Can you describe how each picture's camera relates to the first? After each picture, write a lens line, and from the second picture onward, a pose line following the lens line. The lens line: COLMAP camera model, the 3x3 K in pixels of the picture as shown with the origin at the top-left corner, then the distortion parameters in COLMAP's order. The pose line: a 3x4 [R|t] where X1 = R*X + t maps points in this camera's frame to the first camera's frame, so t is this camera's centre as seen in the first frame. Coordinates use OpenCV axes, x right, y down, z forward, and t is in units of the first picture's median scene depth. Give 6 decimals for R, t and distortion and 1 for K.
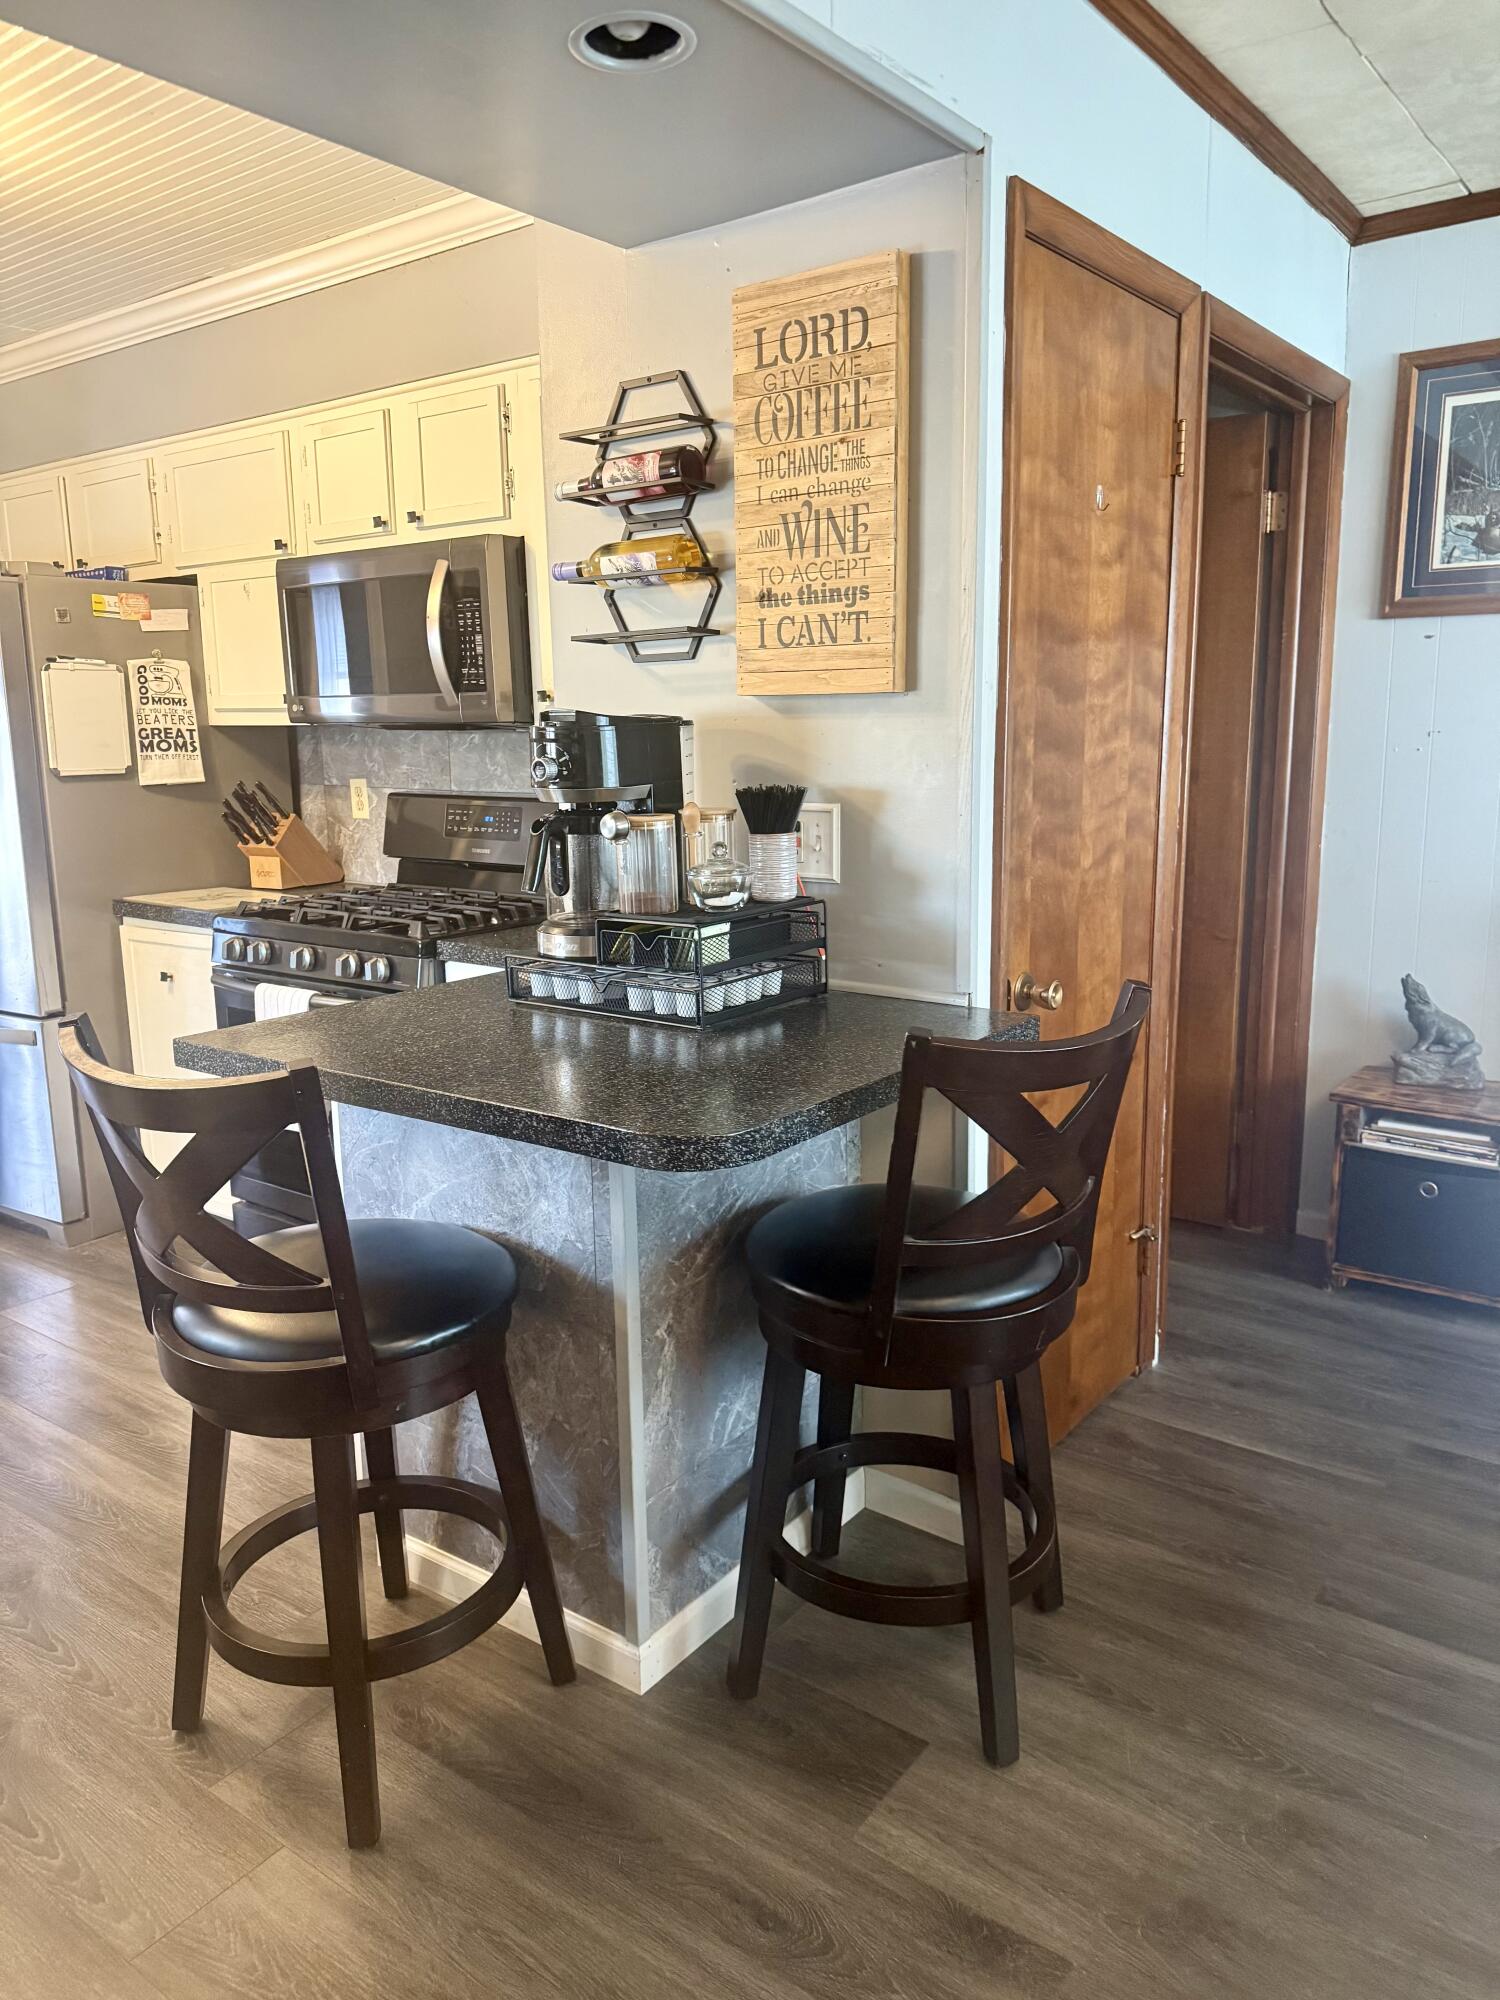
lens RADIAL K [[1429.3, 0, 750.0], [0, 1429.3, 1000.0], [0, 0, 1]] dist [0.012699, -0.028184]
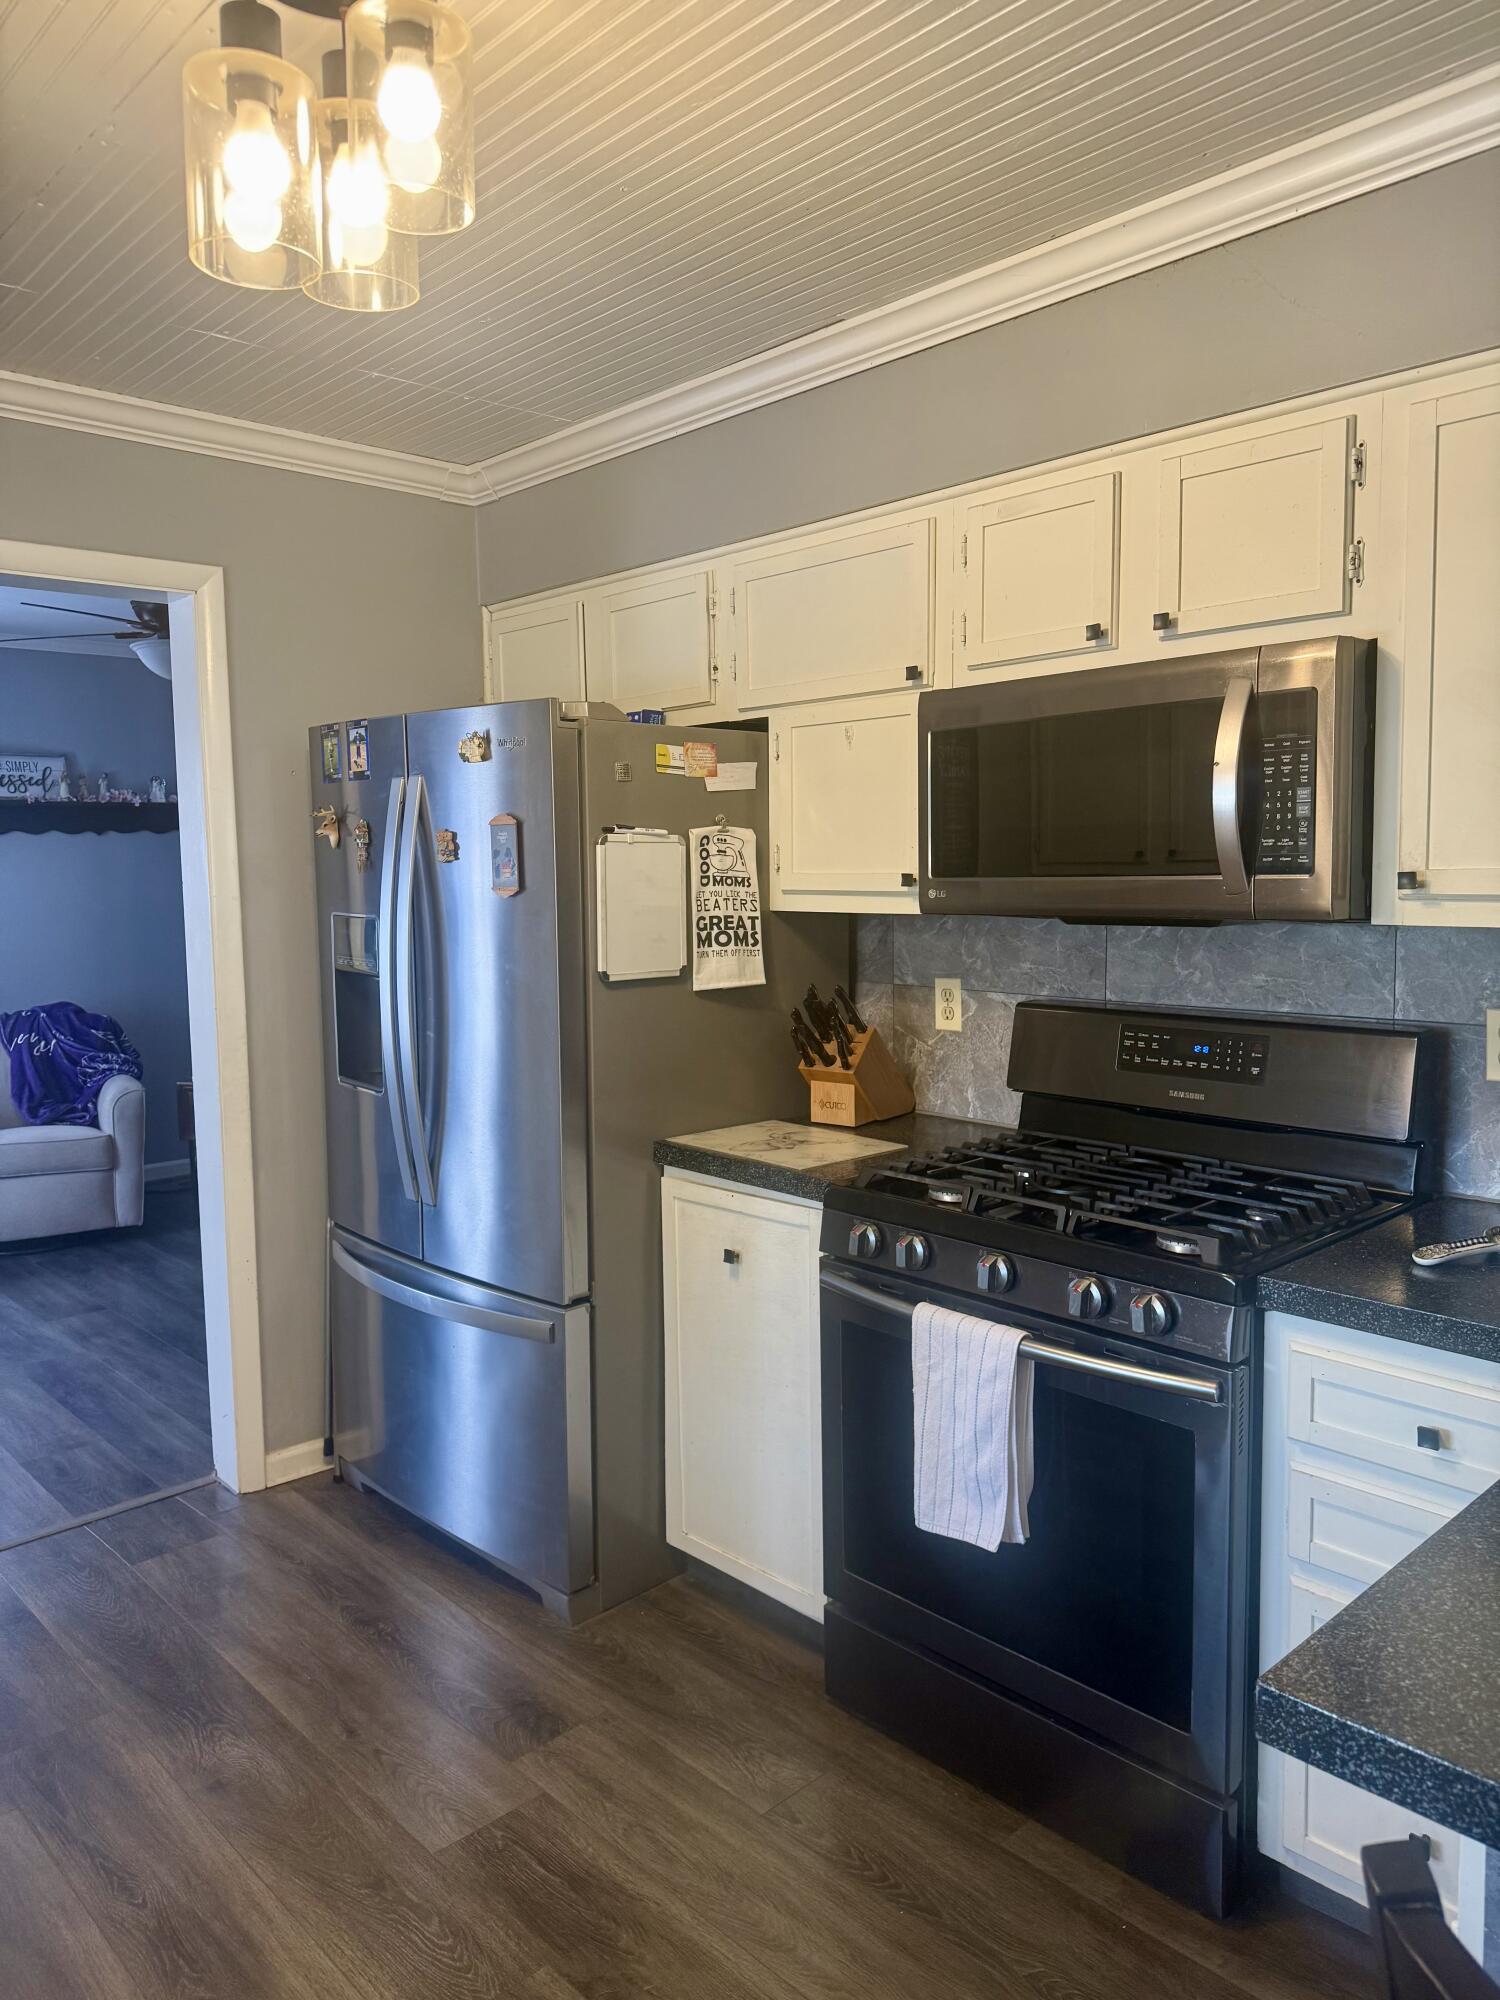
lens RADIAL K [[1416.1, 0, 750.0], [0, 1416.1, 1000.0], [0, 0, 1]] dist [0.094754, -0.160939]
pose [[0.985863, 0.010360, -0.167232, -0.256795], [-0.026560, 0.995130, -0.094927, -0.070974], [0.165434, 0.098027, 0.981337, 0.255675]]
